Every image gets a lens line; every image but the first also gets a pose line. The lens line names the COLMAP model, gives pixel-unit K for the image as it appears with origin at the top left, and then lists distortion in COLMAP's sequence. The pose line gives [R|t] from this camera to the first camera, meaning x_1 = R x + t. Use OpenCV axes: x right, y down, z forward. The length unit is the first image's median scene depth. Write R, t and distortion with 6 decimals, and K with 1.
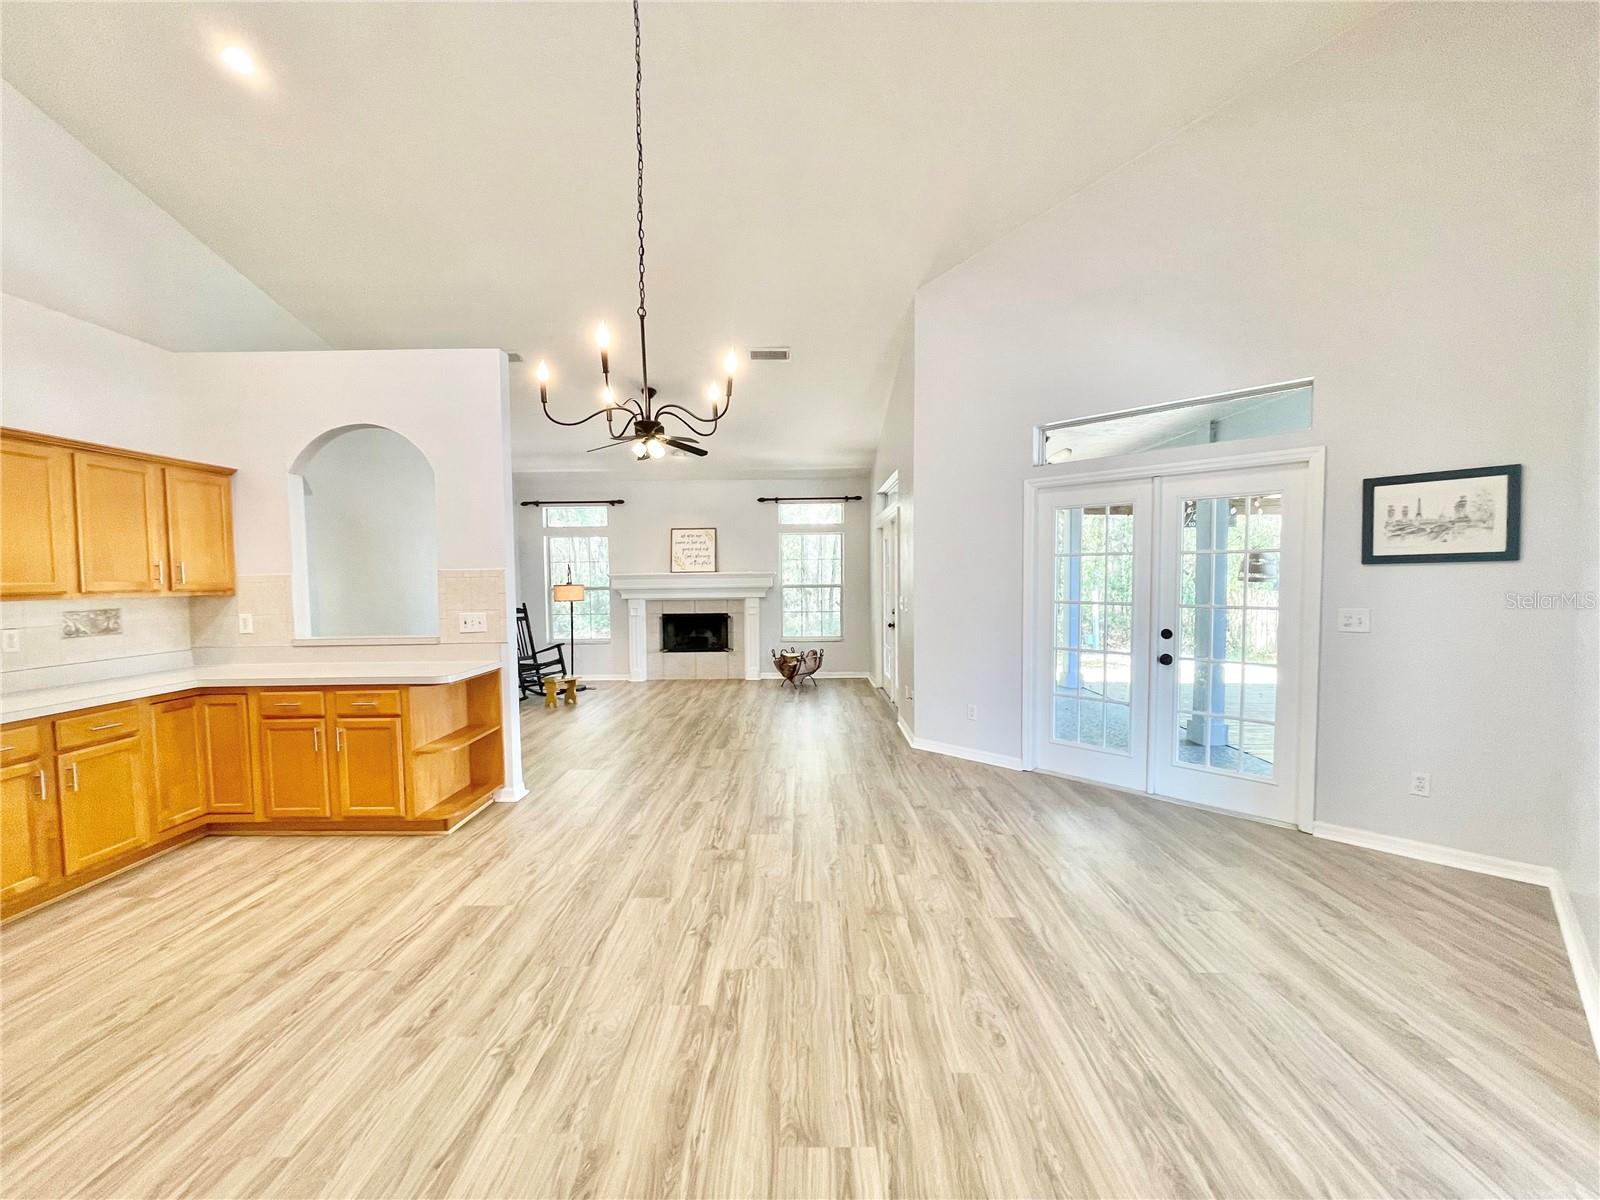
lens RADIAL K [[646.6, 0, 793.6], [0, 646.6, 598.7], [0, 0, 1]] dist [0.003032, -0.000928]
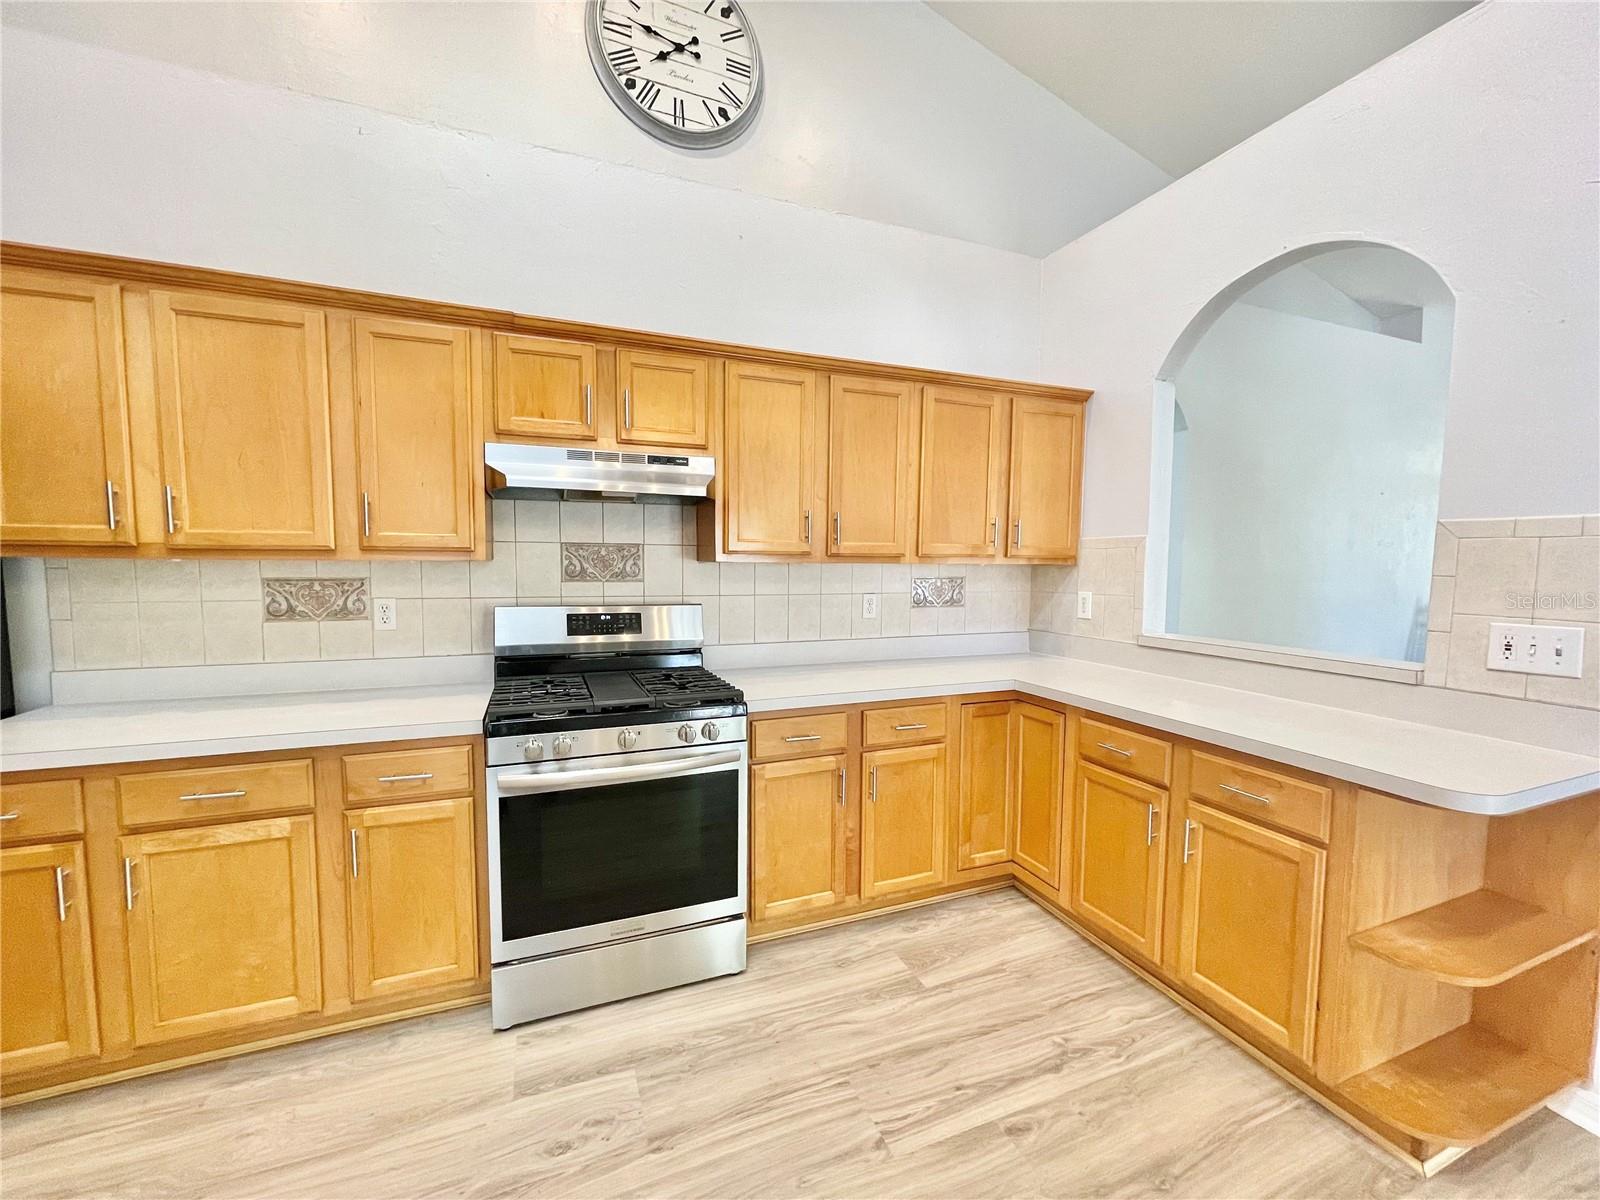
lens RADIAL K [[646.6, 0, 802.4], [0, 646.6, 604.4], [0, 0, 1]] dist [0.003032, -0.000928]
pose [[0.394072, 0.087426, -0.914912, -0.361669], [-0.054624, 0.995934, 0.071640, -0.001193], [0.917455, 0.021745, 0.397245, 0.501311]]
